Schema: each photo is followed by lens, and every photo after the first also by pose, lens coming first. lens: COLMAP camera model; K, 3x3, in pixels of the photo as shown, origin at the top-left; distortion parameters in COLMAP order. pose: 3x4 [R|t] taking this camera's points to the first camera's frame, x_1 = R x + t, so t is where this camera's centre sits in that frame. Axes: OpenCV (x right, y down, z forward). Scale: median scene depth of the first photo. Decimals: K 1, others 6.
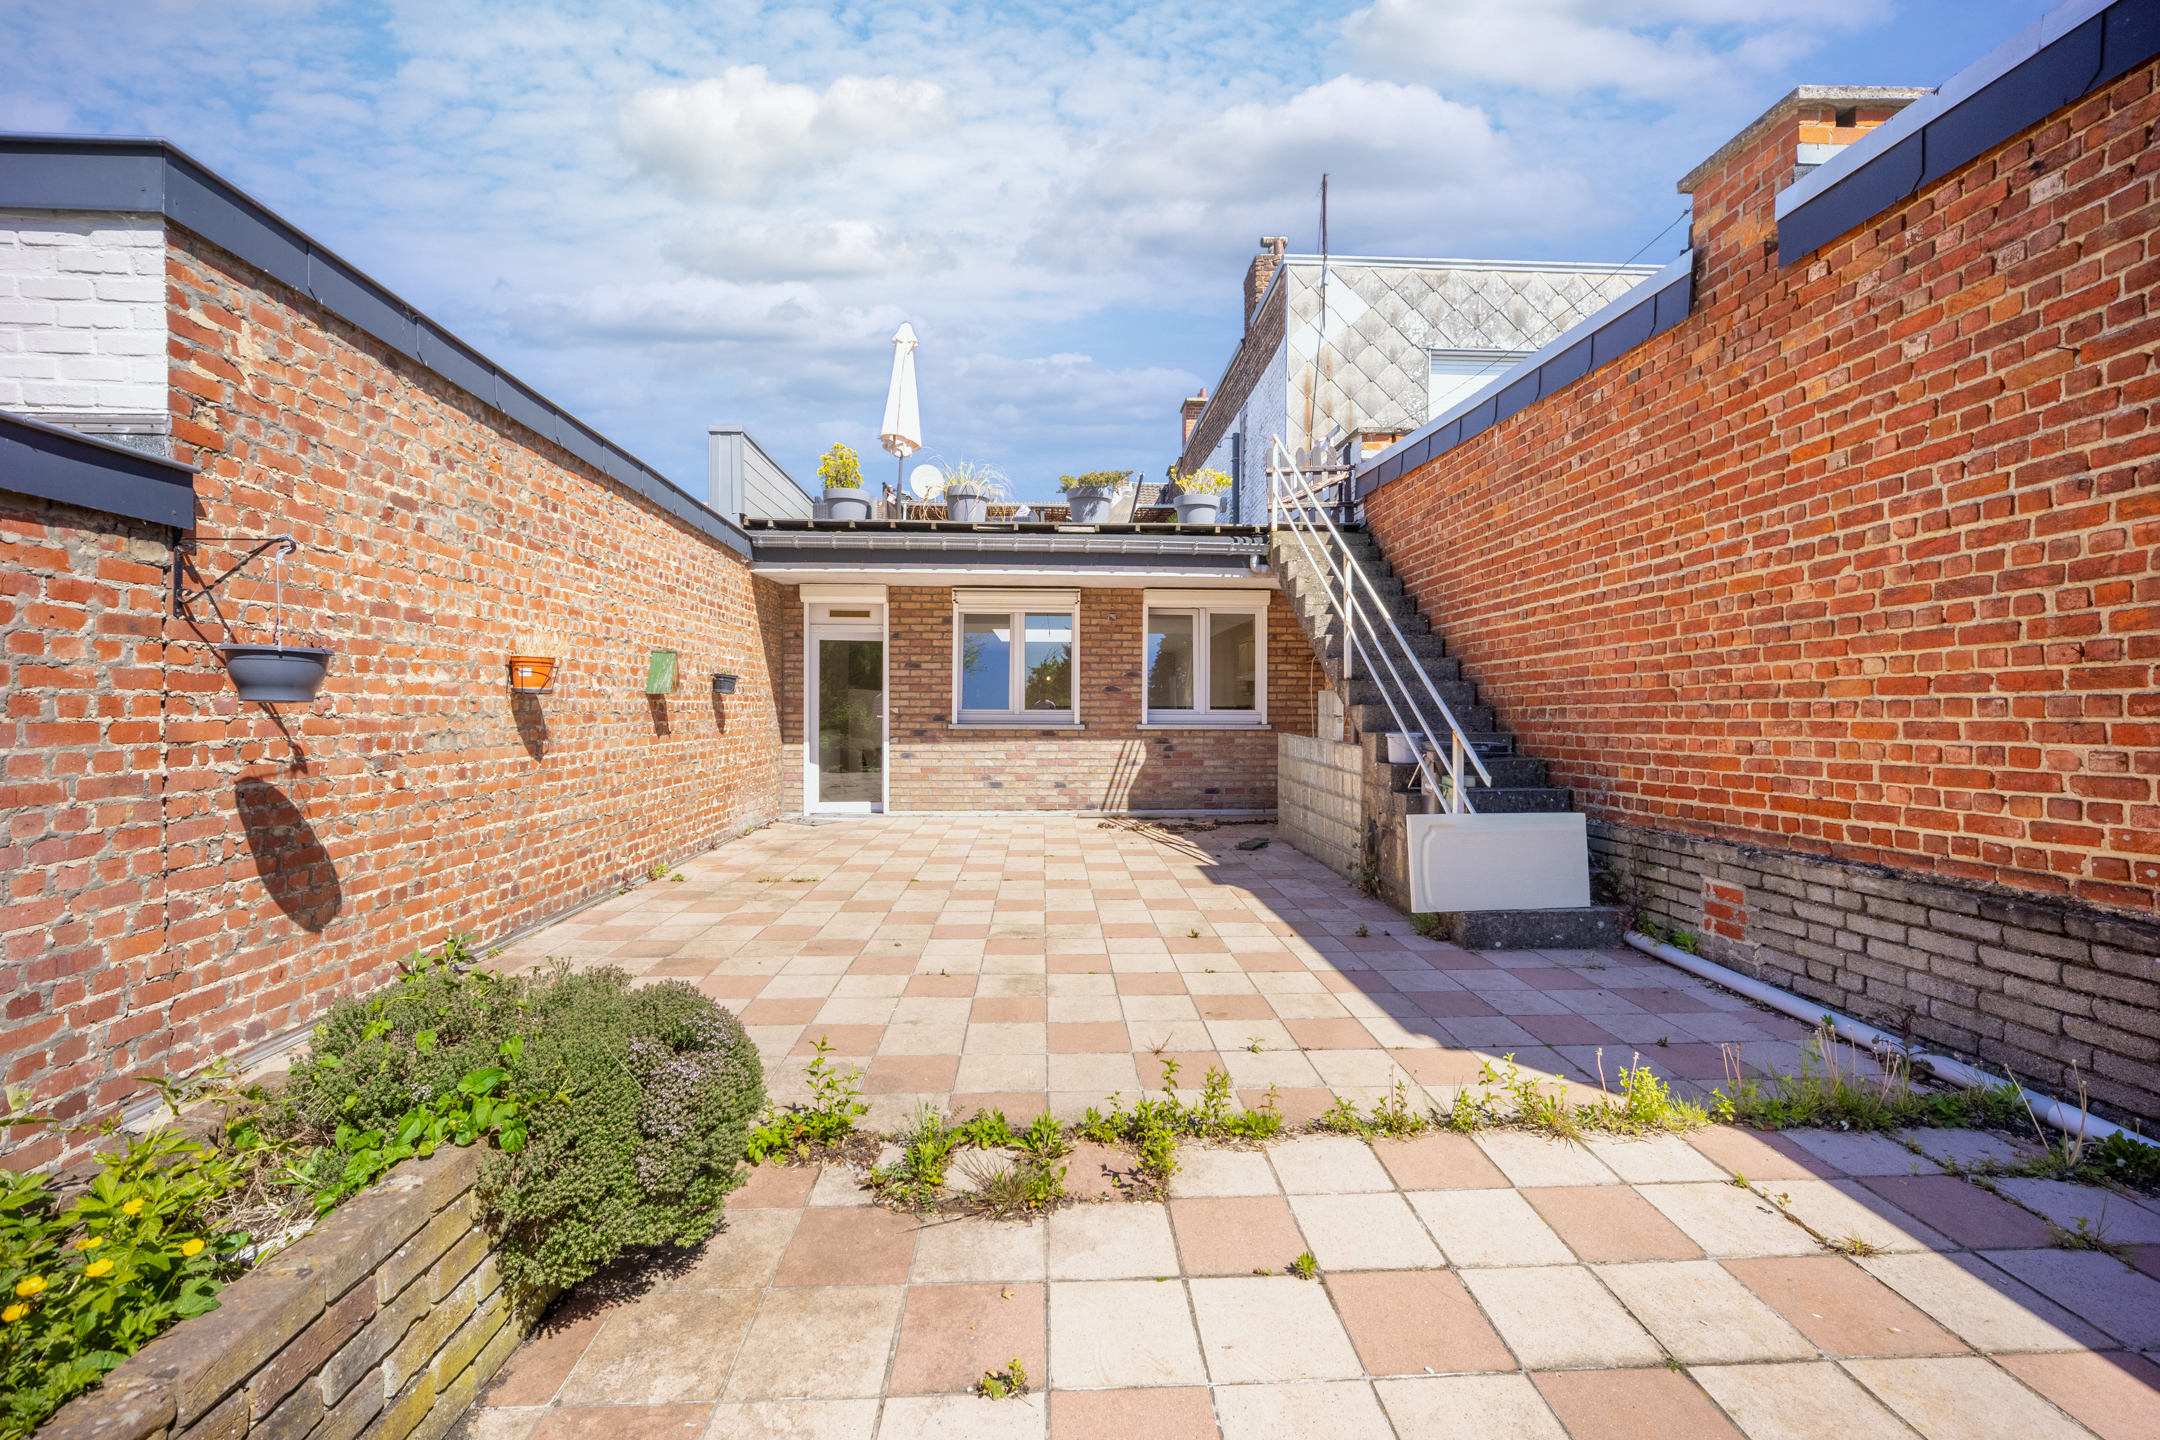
lens RADIAL K [[876.1, 0, 1086.1], [0, 876.1, 714.1], [0, 0, 1]] dist [-0.000085, -0.000003]
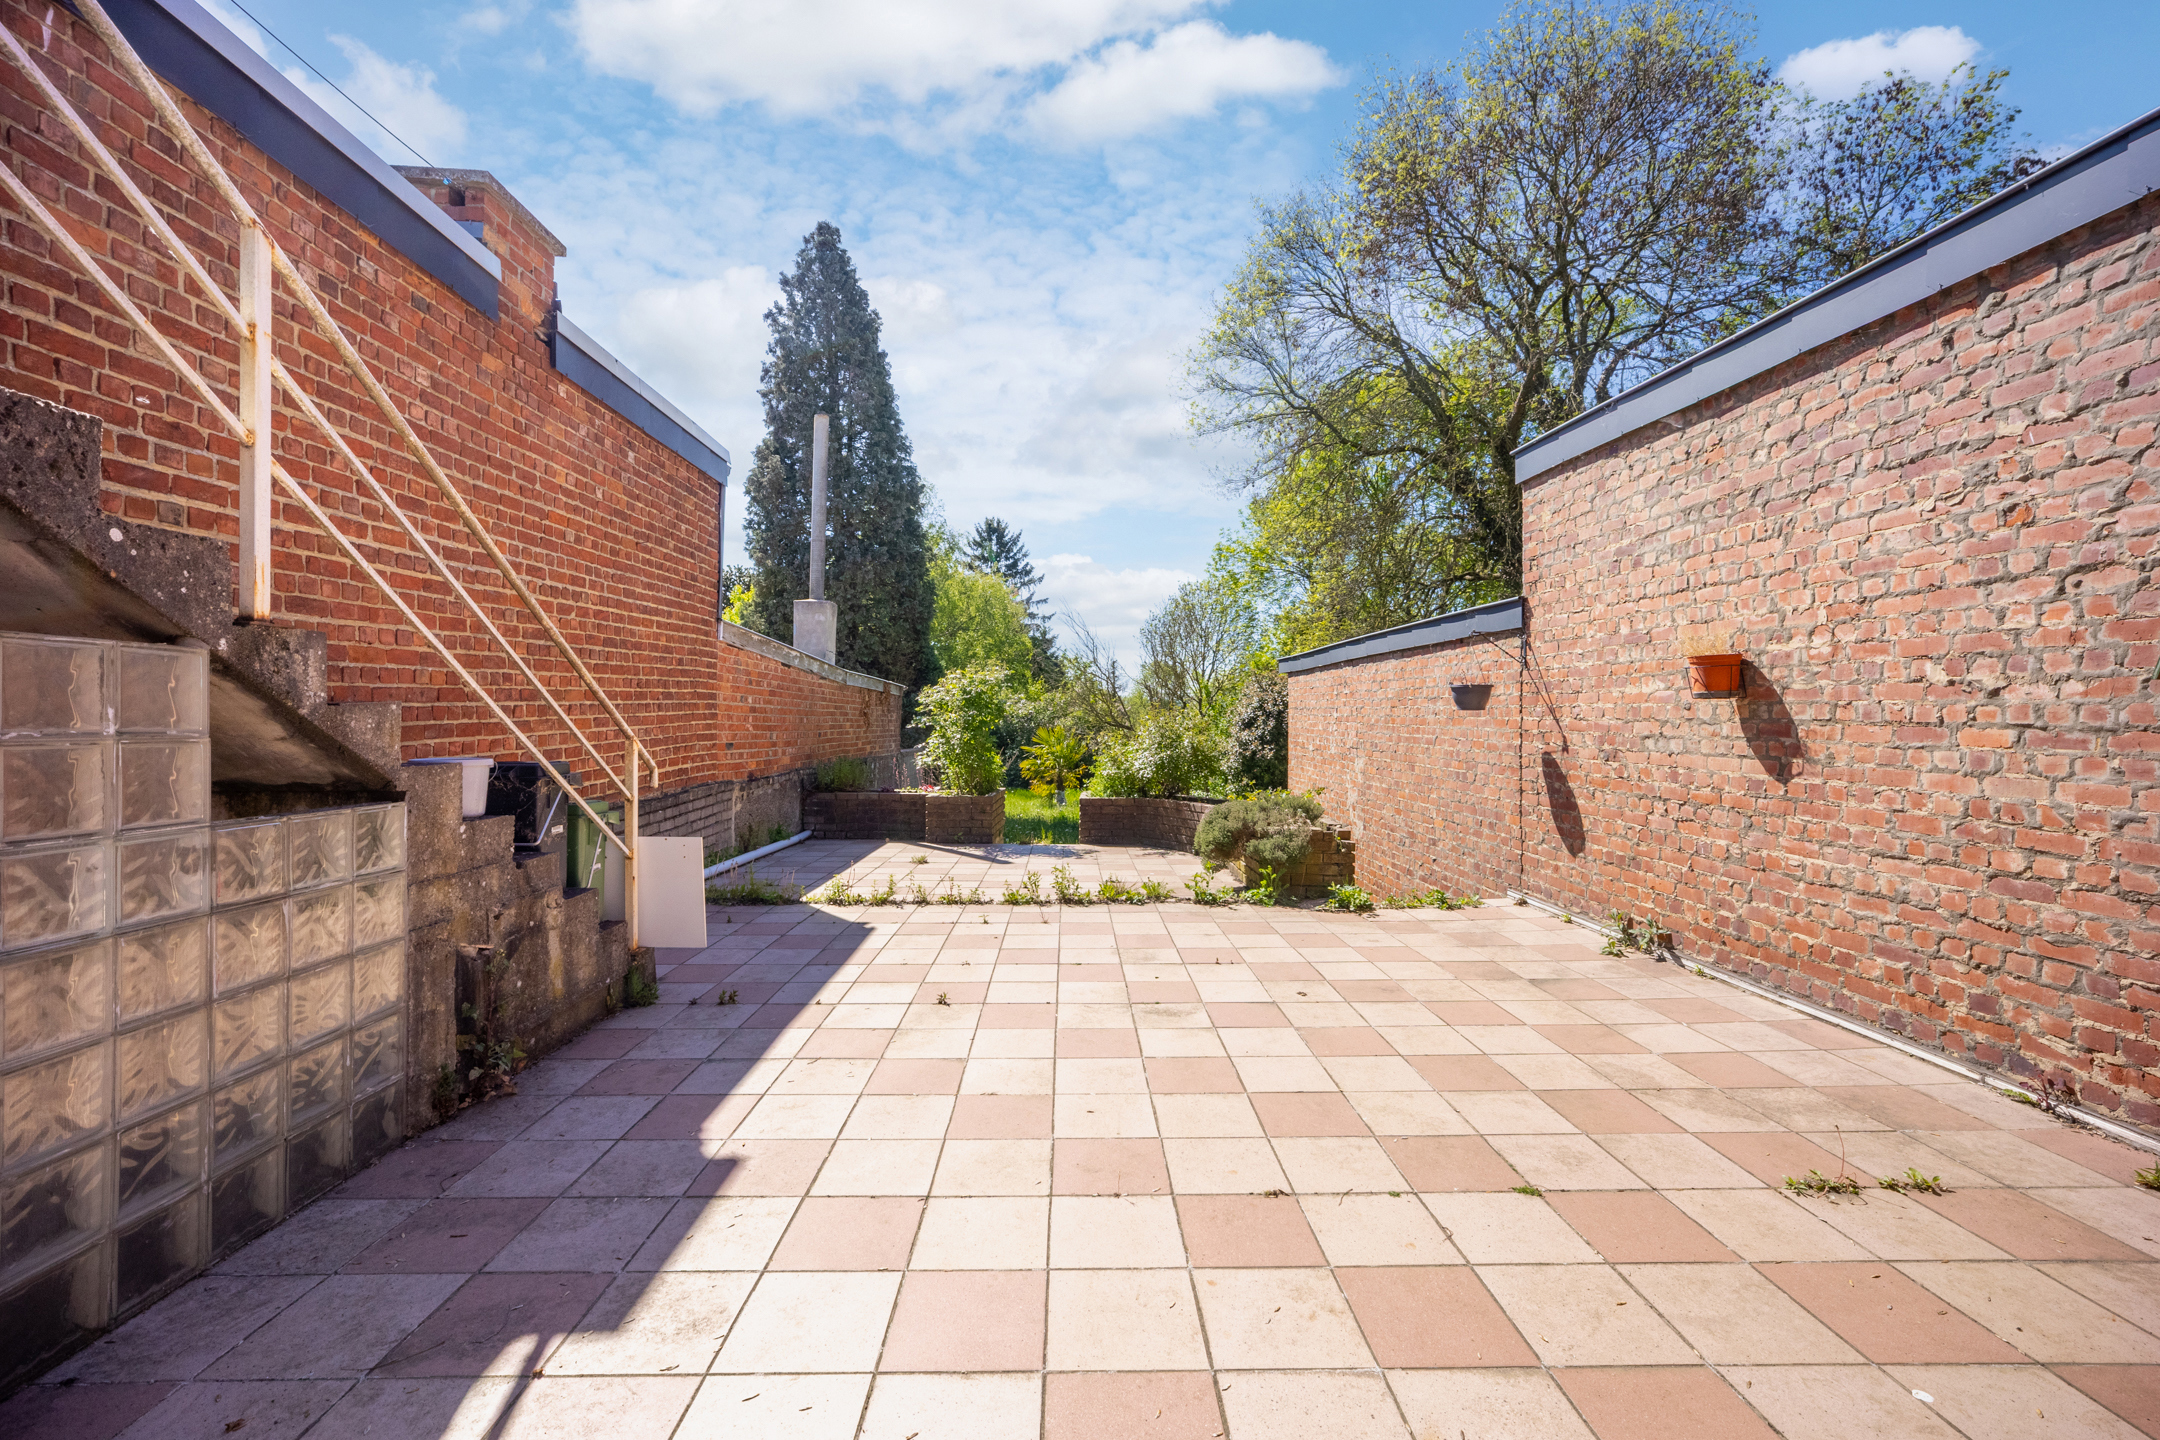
lens RADIAL K [[876.1, 0, 1082.3], [0, 876.1, 711.5], [0, 0, 1]] dist [-0.000085, -0.000003]
pose [[-0.999931, -0.006048, 0.010059, -0.004983], [-0.005936, 0.999920, 0.011183, -0.019571], [-0.010126, 0.011122, -0.999887, 2.154883]]
